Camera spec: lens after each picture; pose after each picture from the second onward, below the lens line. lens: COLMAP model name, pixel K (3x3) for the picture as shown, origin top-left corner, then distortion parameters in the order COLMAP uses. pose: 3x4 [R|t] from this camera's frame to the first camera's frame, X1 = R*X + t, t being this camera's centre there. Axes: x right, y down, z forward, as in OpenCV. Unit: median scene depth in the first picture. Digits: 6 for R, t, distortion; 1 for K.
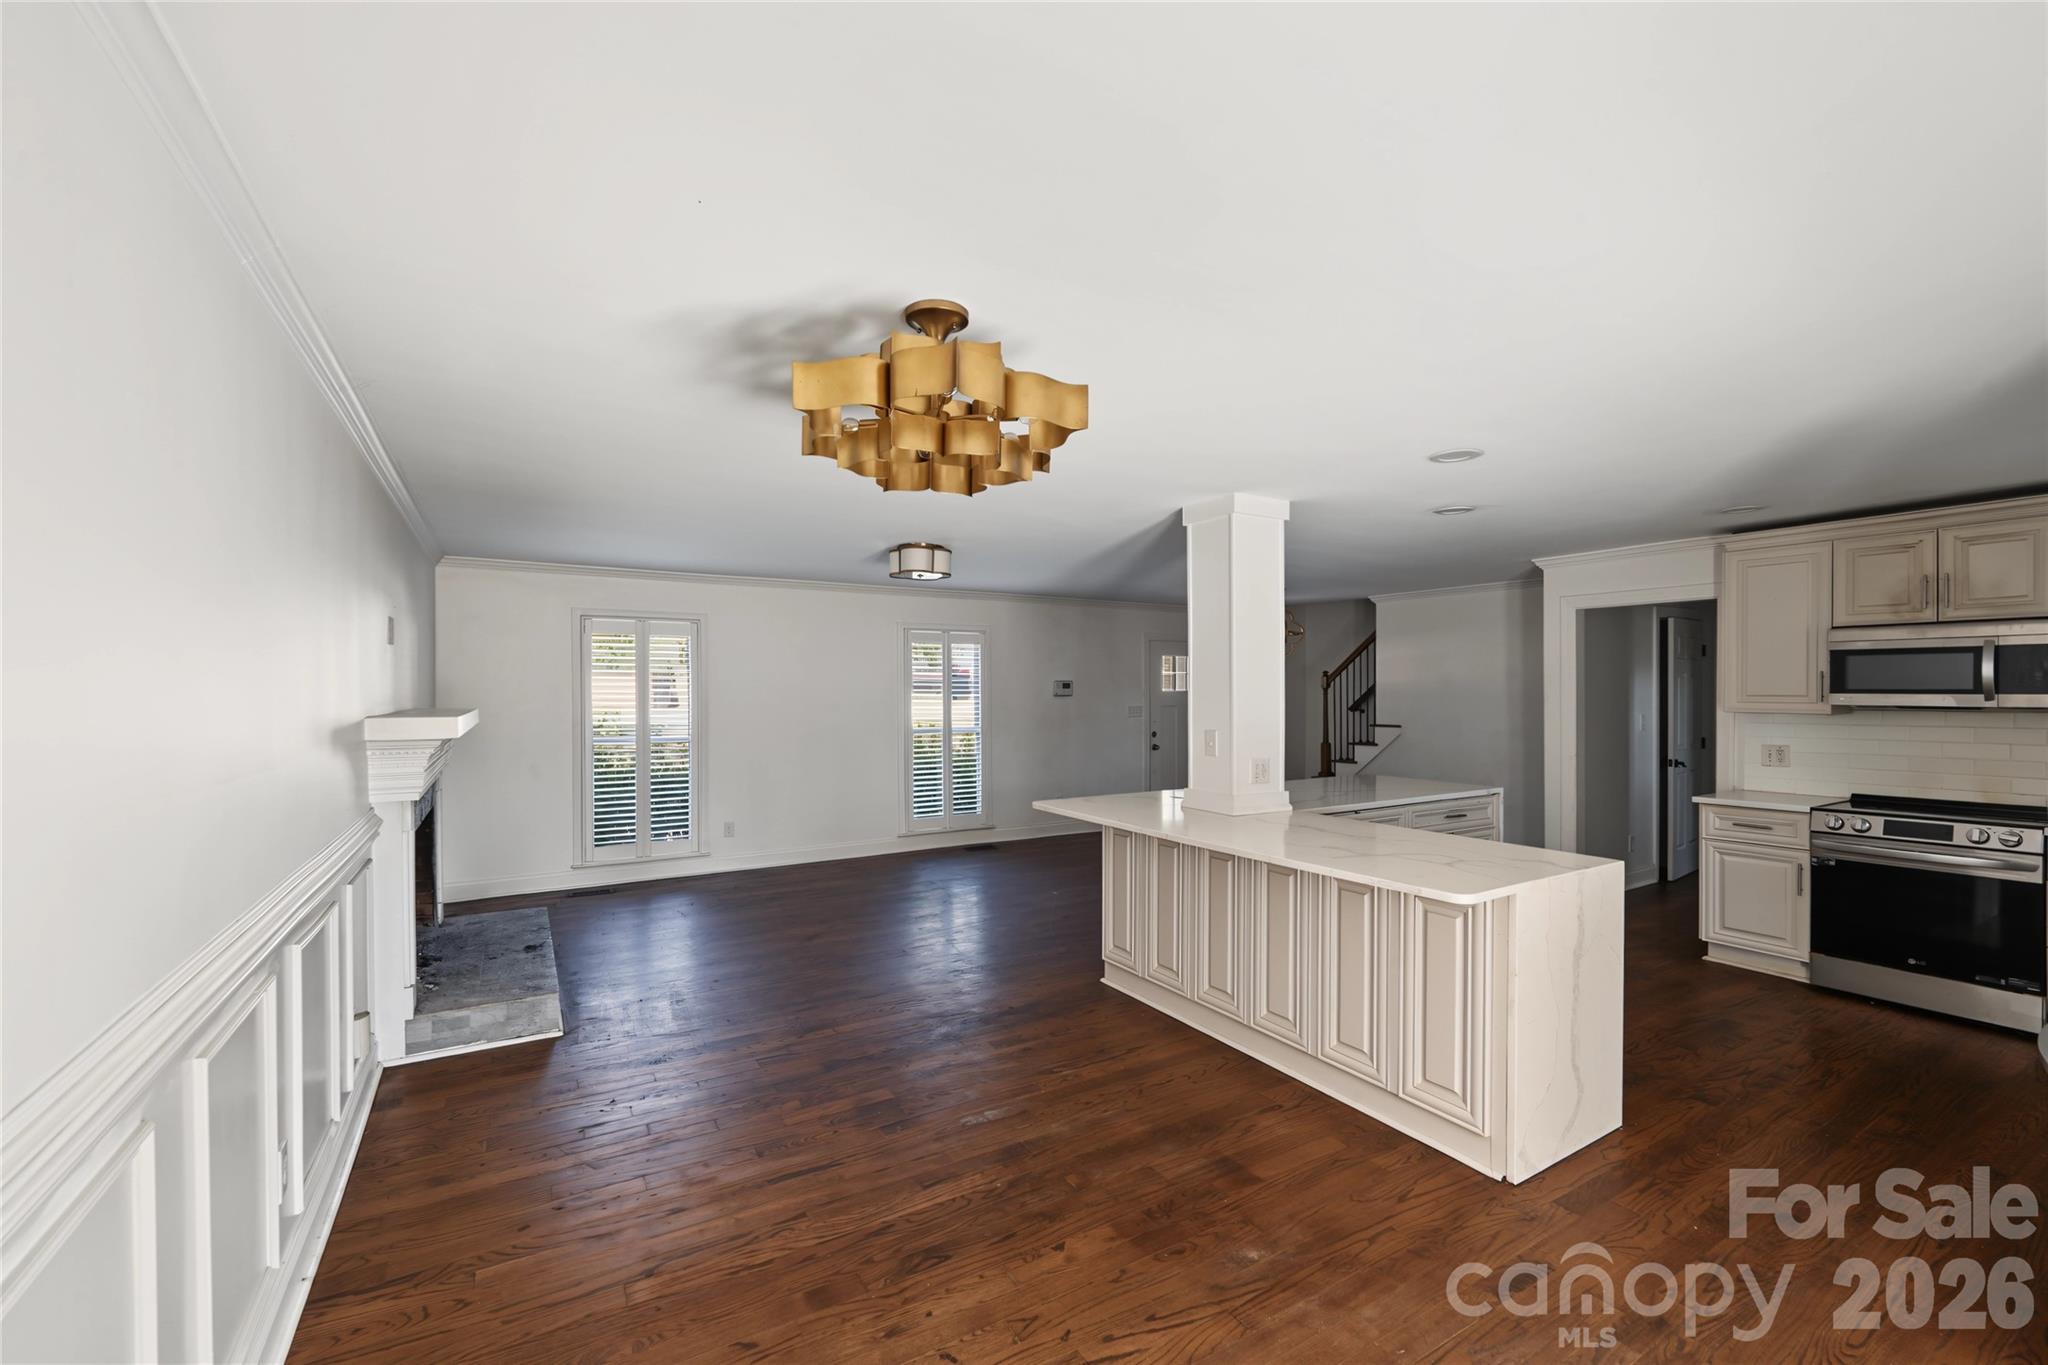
lens RADIAL K [[843.3, 0, 1022.0], [0, 843.3, 696.4], [0, 0, 1]] dist [0.002219, -0.000197]
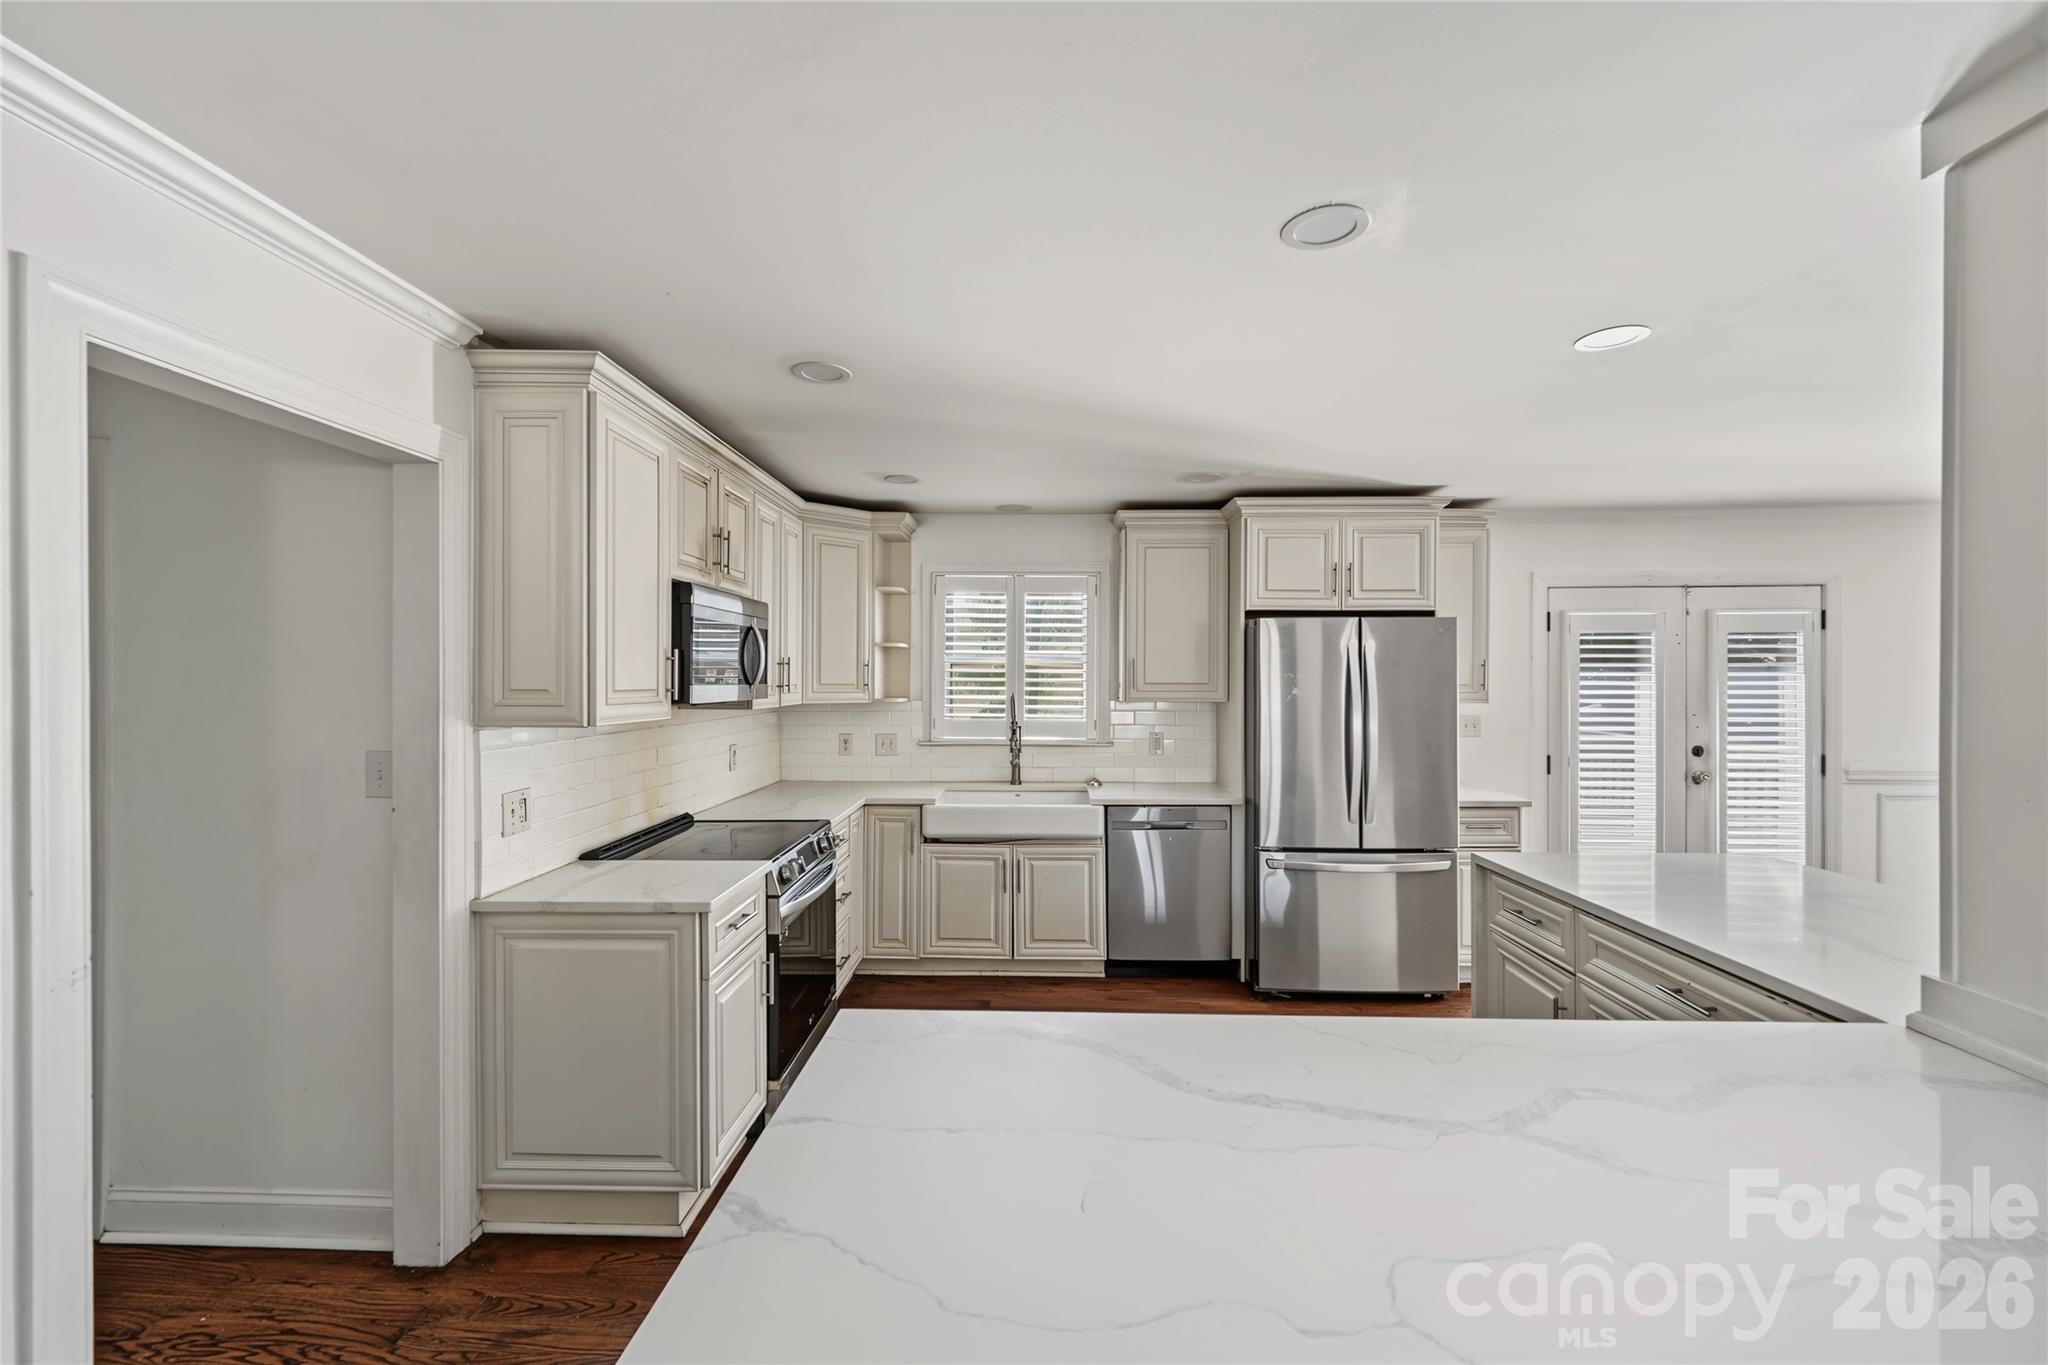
lens RADIAL K [[843.7, 0, 1019.9], [0, 843.7, 682.9], [0, 0, 1]] dist [0.002689, 0.000013]
pose [[-0.837451, -0.000807, 0.546512, 0.335328], [0.006678, 0.999909, 0.011709, -0.009343], [-0.546472, 0.013456, -0.837369, 1.147412]]
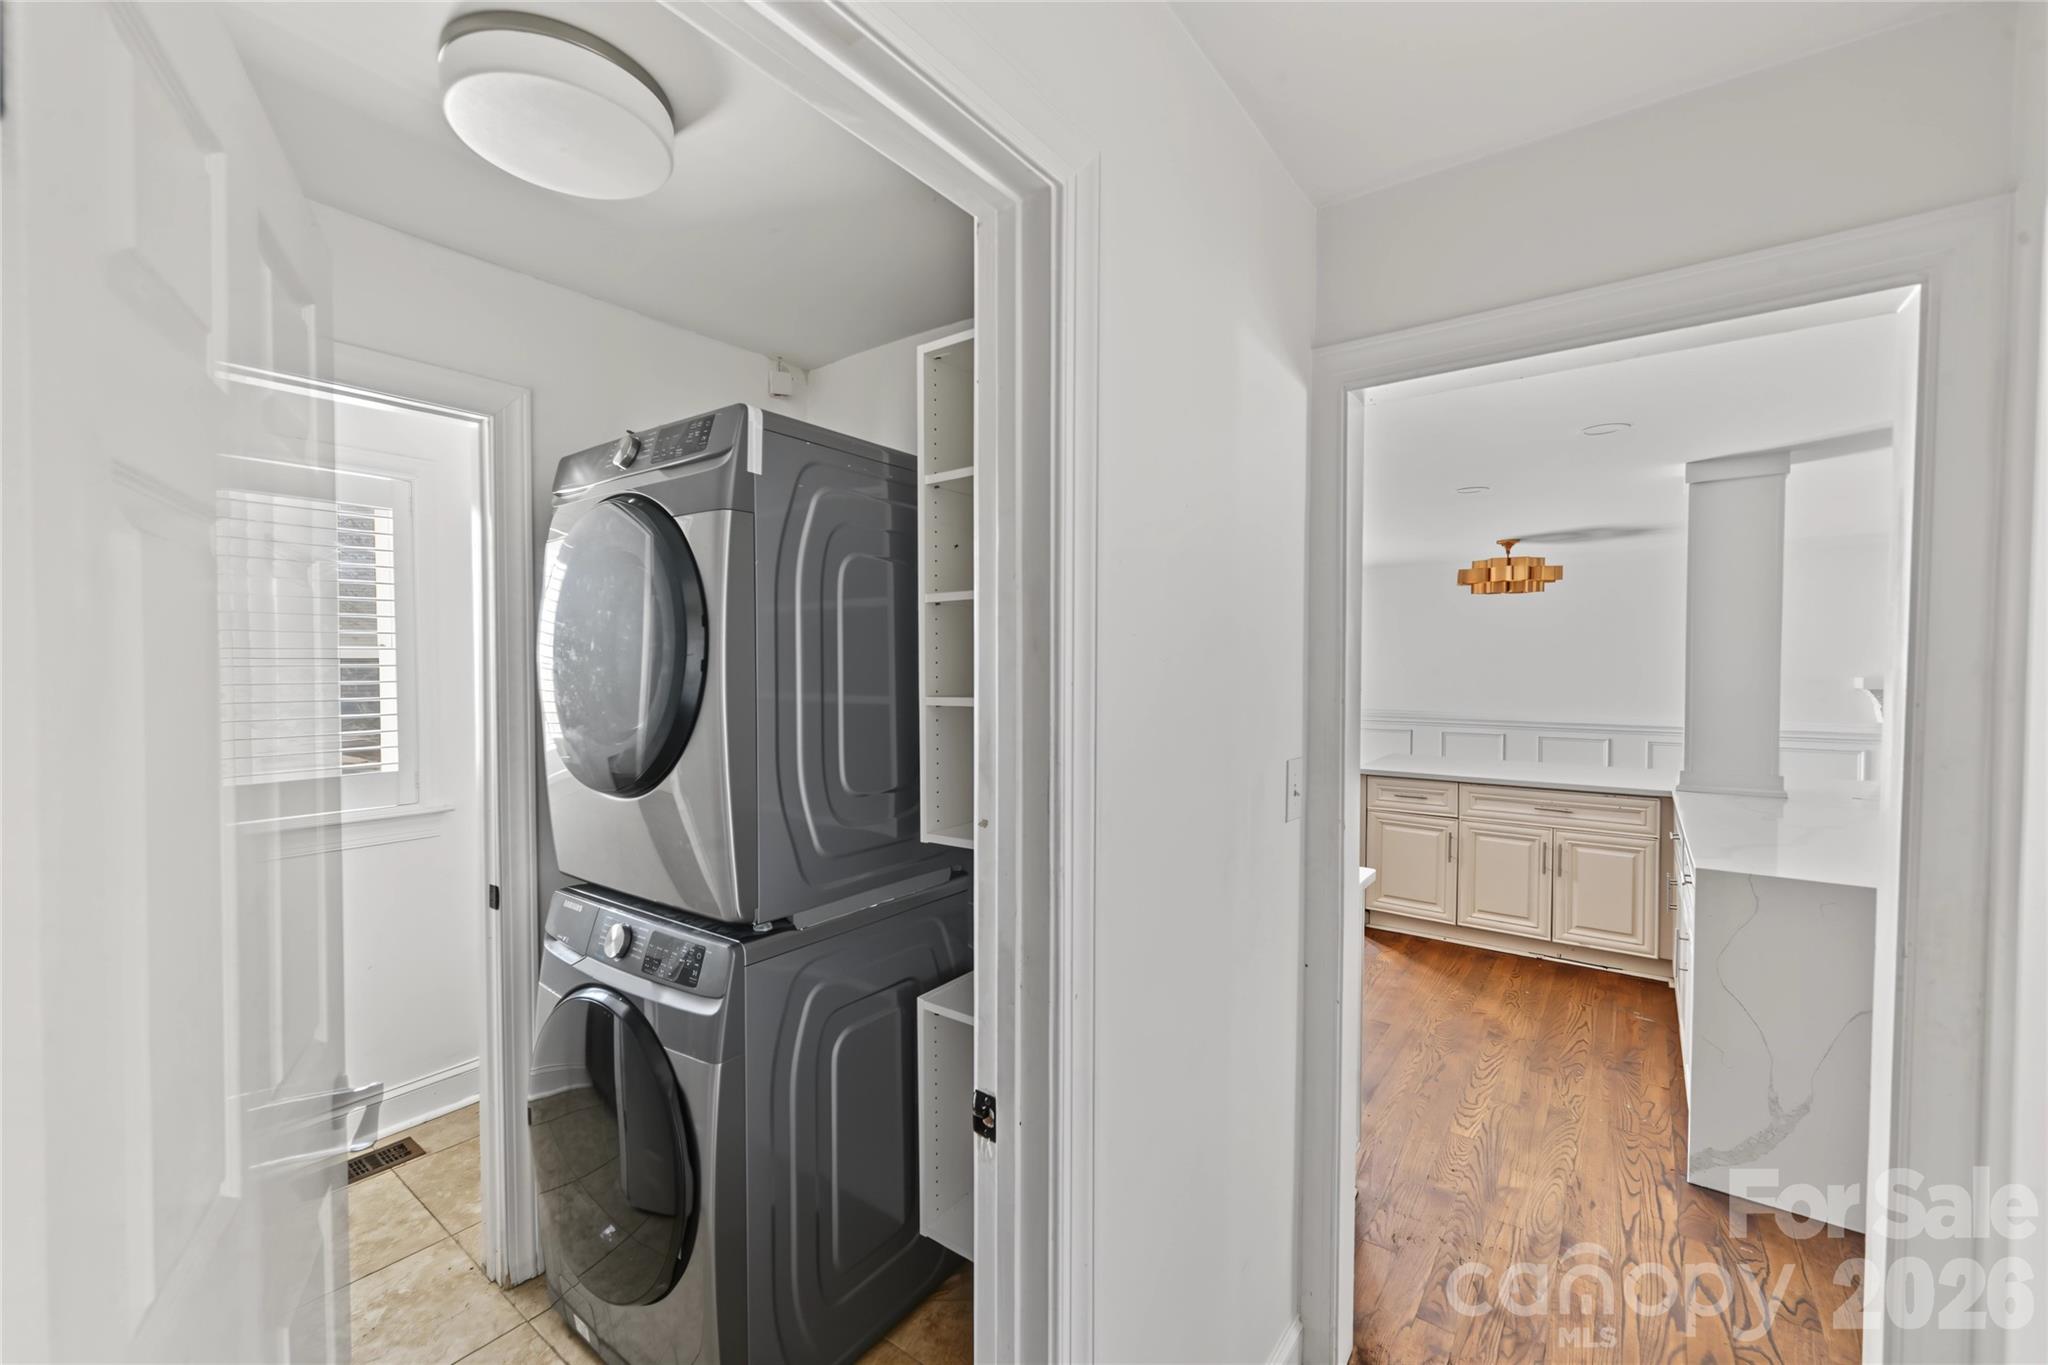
lens RADIAL K [[822.1, 0, 1024.0], [0, 822.1, 682.5], [0, 0, 1]] dist [0.001746, -0.000012]
pose [[-0.925743, 0.010946, -0.377995, 1.041974], [-0.000371, 0.999554, 0.029855, -0.010885], [0.378153, 0.027778, -0.925326, 1.218449]]
